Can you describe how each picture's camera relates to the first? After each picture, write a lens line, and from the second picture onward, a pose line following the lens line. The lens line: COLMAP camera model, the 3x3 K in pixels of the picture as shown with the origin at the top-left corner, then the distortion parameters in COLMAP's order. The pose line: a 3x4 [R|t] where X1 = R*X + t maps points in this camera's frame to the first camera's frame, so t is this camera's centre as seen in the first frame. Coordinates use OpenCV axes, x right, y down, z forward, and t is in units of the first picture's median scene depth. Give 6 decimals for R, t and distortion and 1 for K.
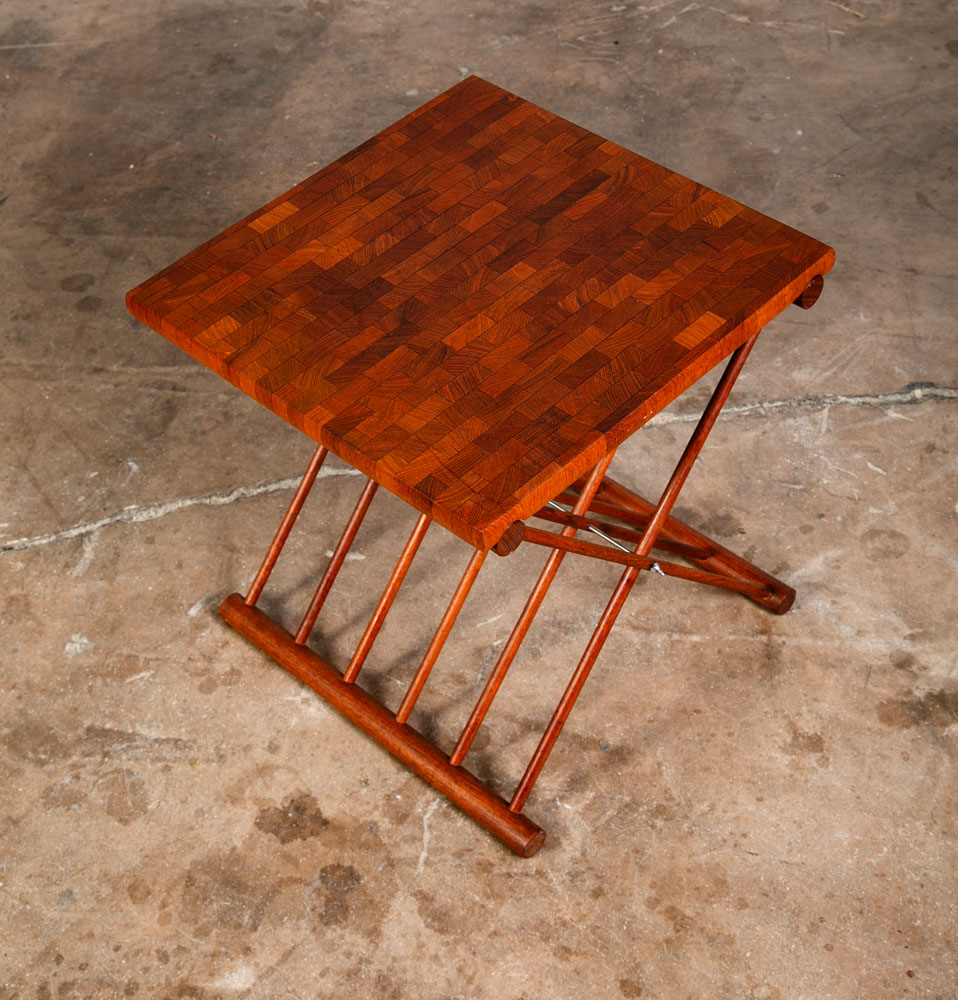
lens RADIAL K [[1806.2, 0, 504.4], [0, 1806.2, 451.1], [0, 0, 1]] dist [0.099006, 0.000000]
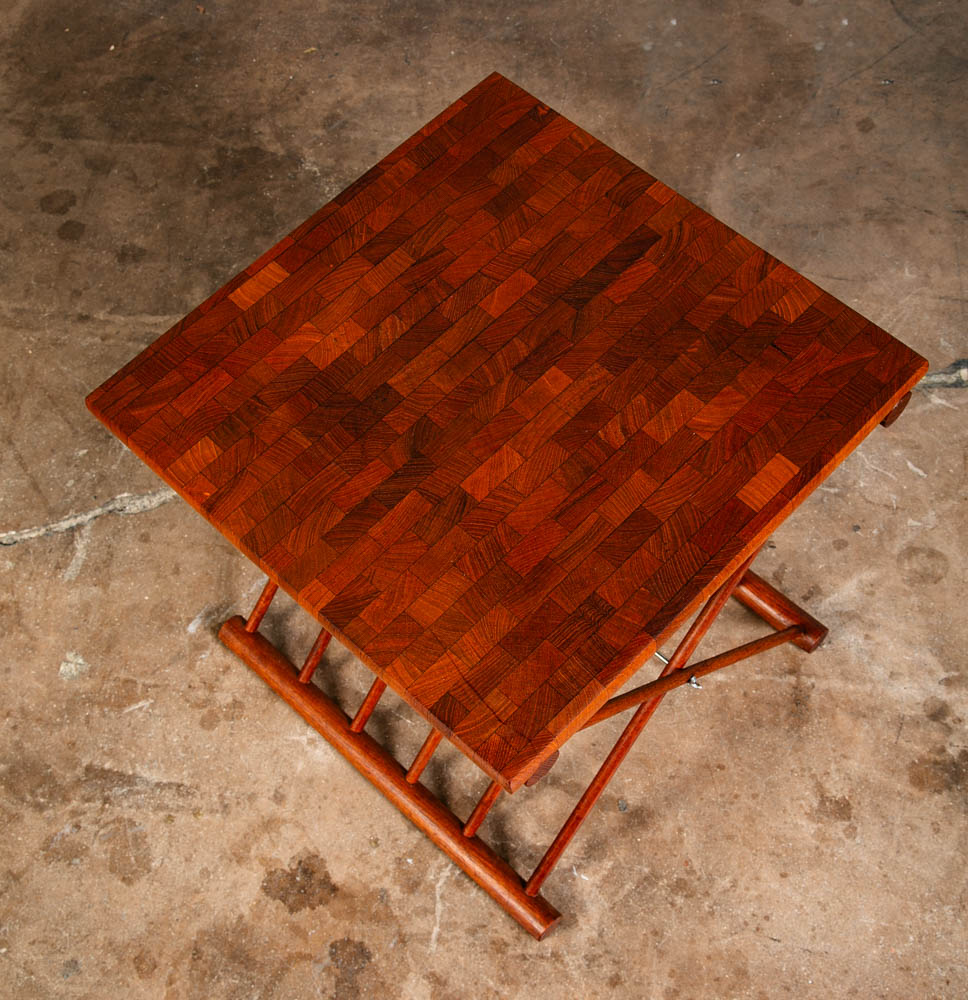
lens RADIAL K [[1524.7, 0, 504.0], [0, 1524.7, 542.1], [0, 0, 1]] dist [0.032241, 0.000000]
pose [[0.999880, 0.011825, 0.009975, -0.017727], [-0.014223, 0.956335, 0.291928, -0.204245], [-0.006088, -0.292035, 0.956388, 0.262725]]
